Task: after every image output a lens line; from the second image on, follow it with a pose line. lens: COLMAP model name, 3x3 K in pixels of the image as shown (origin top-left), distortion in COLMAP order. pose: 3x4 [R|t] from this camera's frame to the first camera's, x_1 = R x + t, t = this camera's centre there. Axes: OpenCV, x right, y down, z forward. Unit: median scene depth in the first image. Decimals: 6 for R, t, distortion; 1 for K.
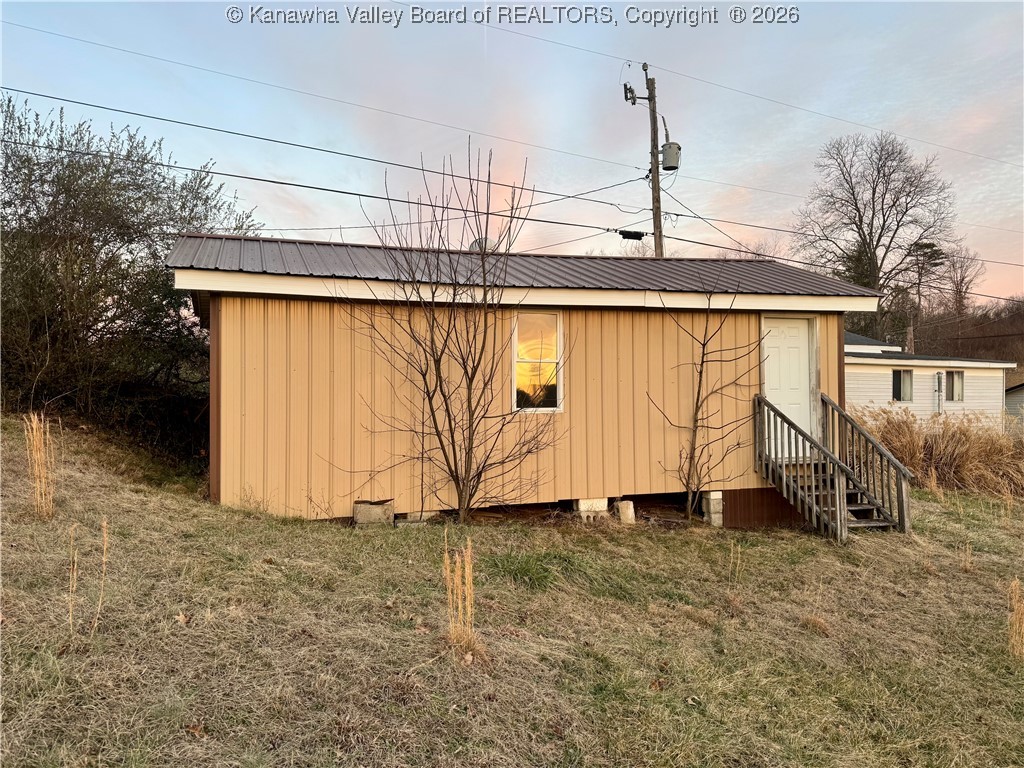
lens RADIAL K [[733.4, 0, 512.0], [0, 733.4, 384.0], [0, 0, 1]] dist [0.001200, 0.000112]
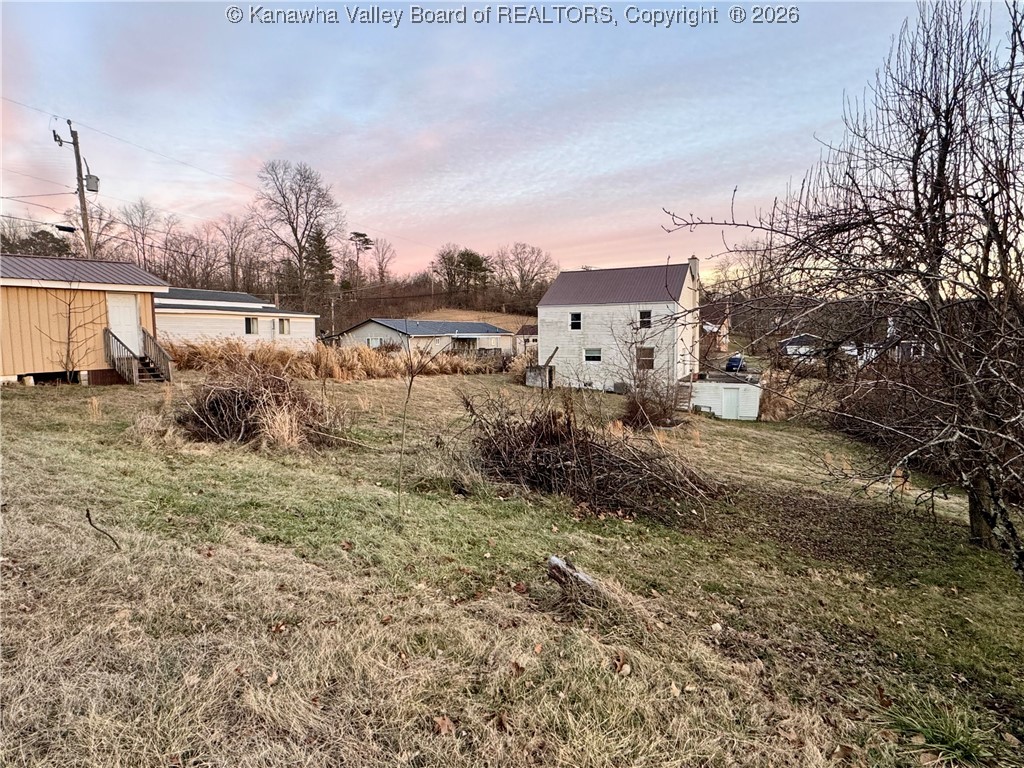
lens RADIAL K [[562.9, 0, 512.0], [0, 562.9, 384.0], [0, 0, 1]] dist [-0.009165, -0.001503]
pose [[0.744980, -0.060053, 0.664378, 0.059292], [-0.007023, 0.995178, 0.097830, 0.005633], [-0.667050, -0.077547, 0.740966, -0.572626]]
